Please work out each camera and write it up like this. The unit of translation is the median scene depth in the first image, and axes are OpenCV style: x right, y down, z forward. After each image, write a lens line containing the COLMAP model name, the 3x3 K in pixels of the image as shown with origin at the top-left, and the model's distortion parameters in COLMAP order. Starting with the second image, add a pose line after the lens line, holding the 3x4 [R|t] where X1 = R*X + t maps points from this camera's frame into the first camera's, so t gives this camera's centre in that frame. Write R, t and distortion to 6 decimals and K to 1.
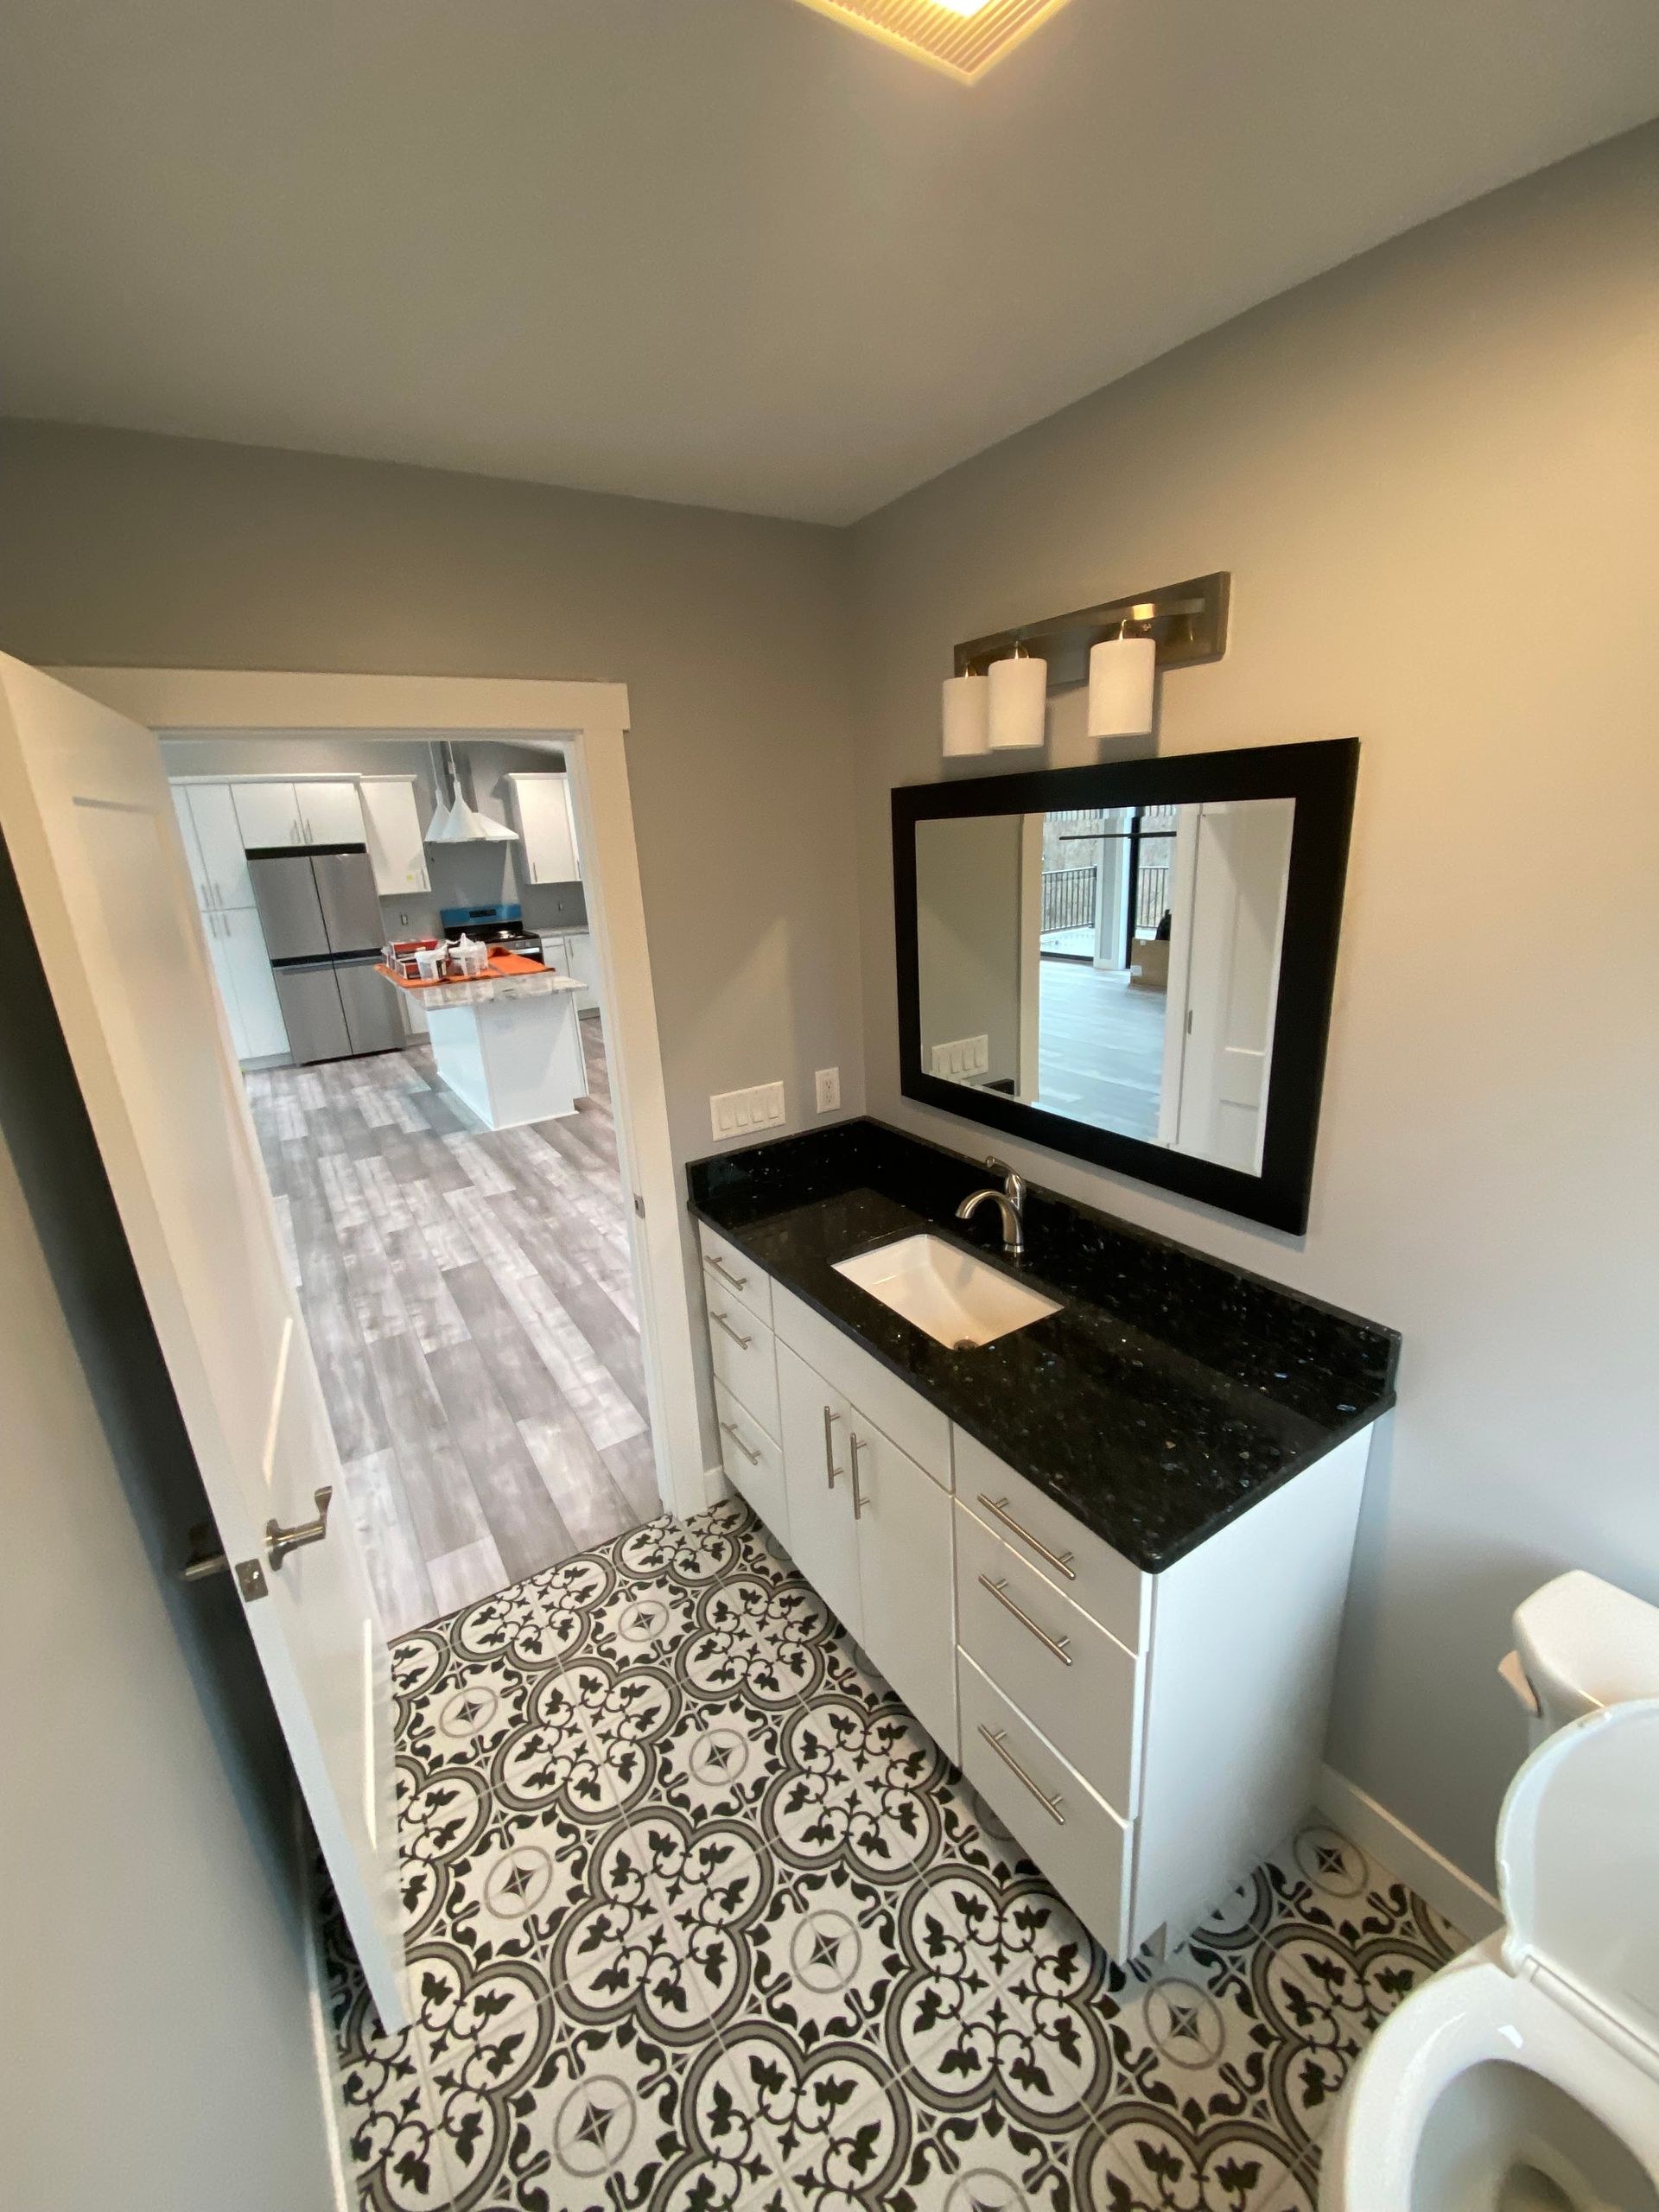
lens RADIAL K [[882.6, 0, 838.5], [0, 882.6, 1107.6], [0, 0, 1]] dist [0.002808, 0.000079]
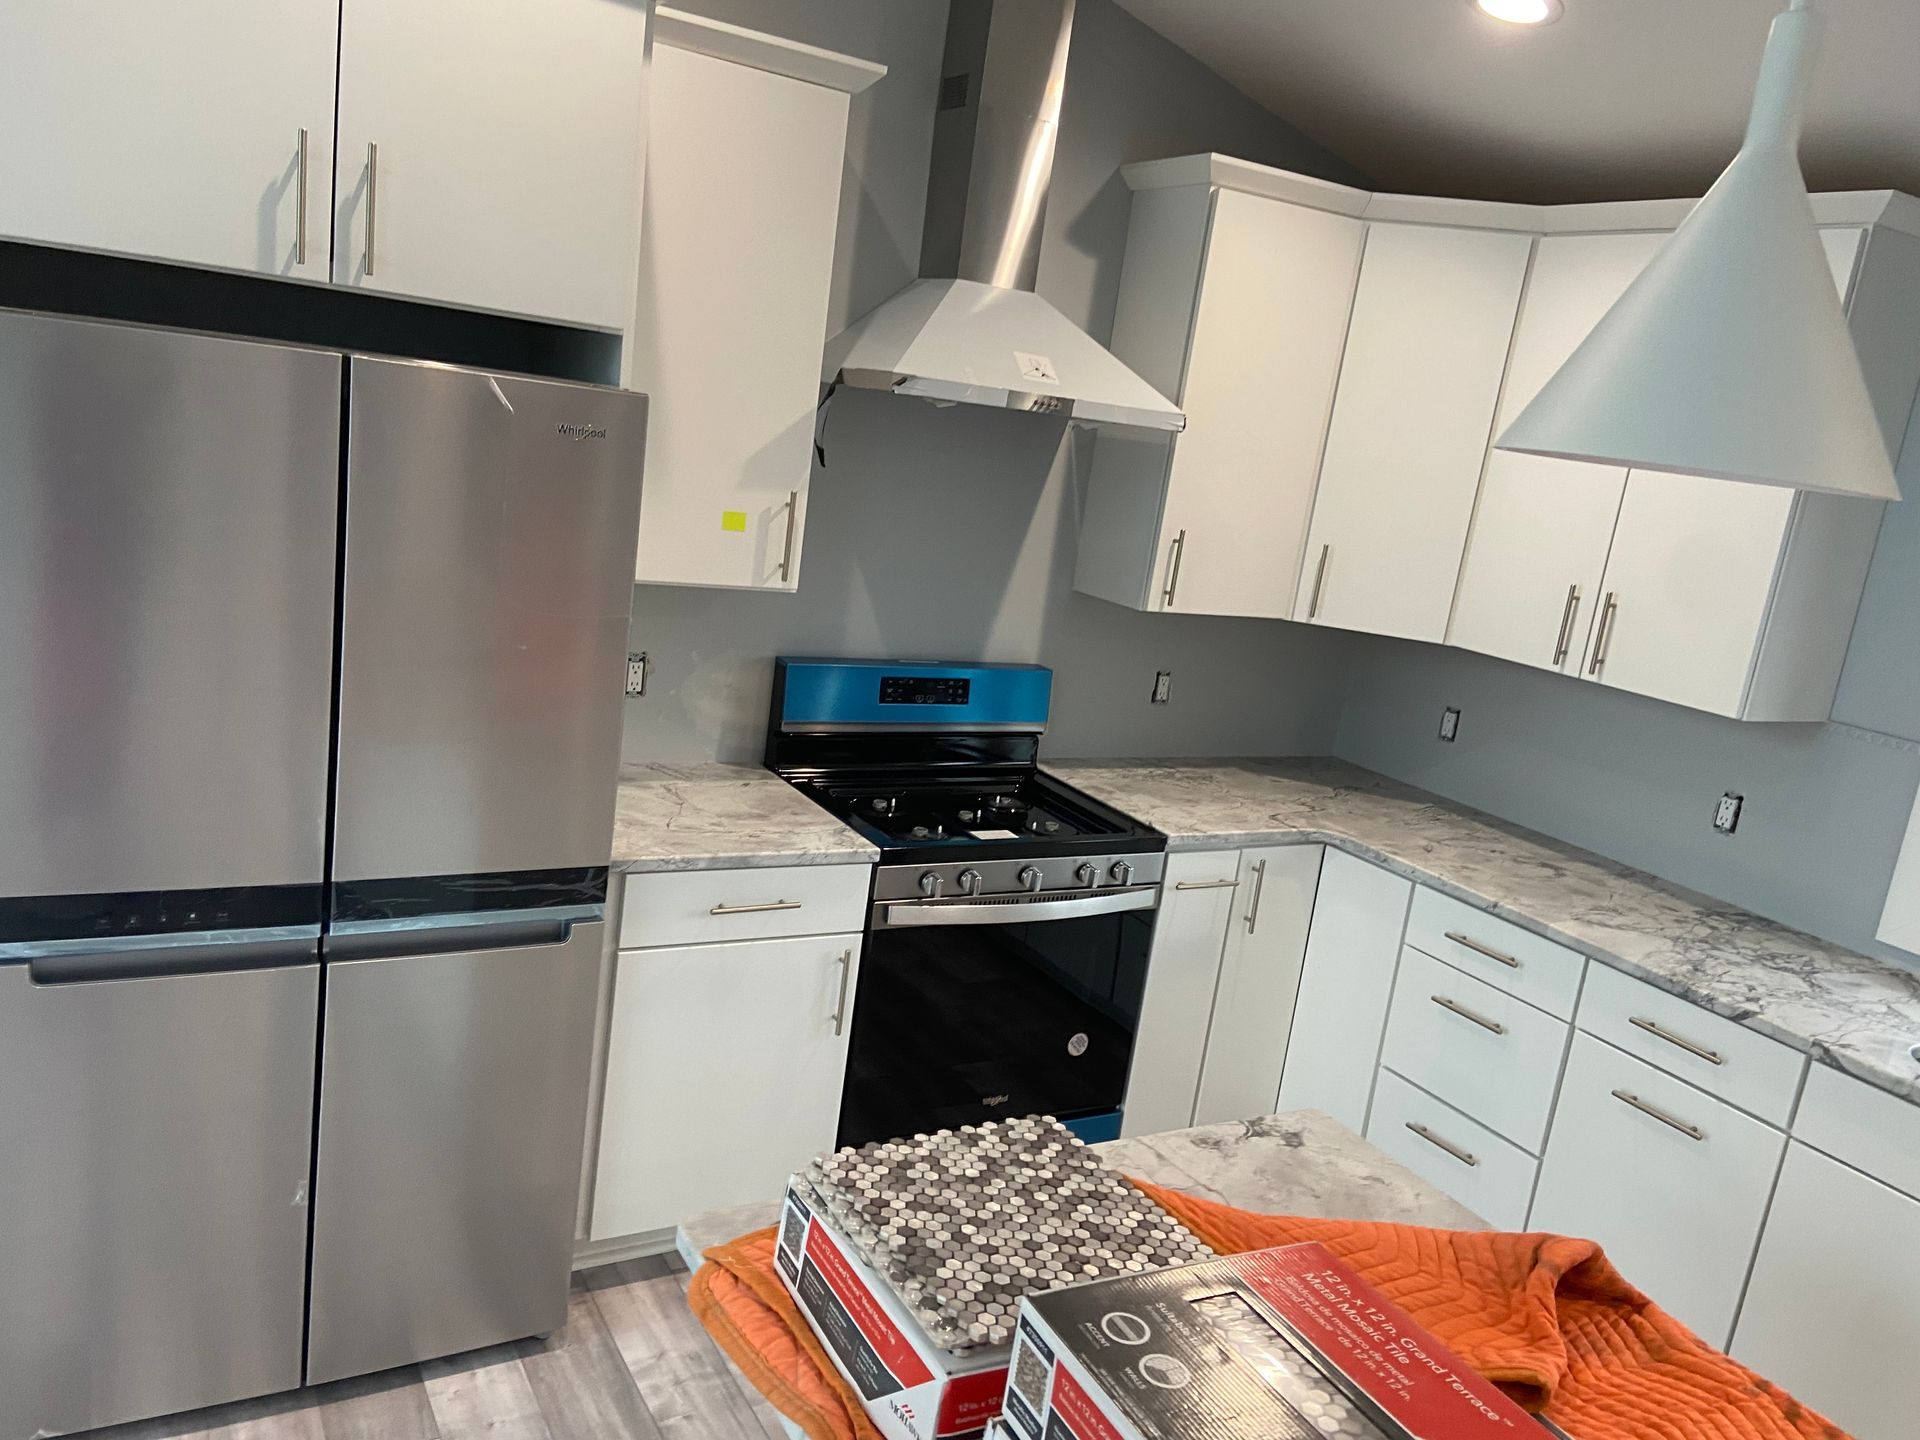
lens RADIAL K [[1451.4, 0, 944.9], [0, 1451.4, 725.2], [0, 0, 1]] dist [0.103579, -0.105738]
pose [[0.982437, 0.186112, -0.013414, -0.406442], [-0.186554, 0.978197, -0.091260, -0.182219], [-0.003863, 0.092159, 0.995737, 0.628559]]
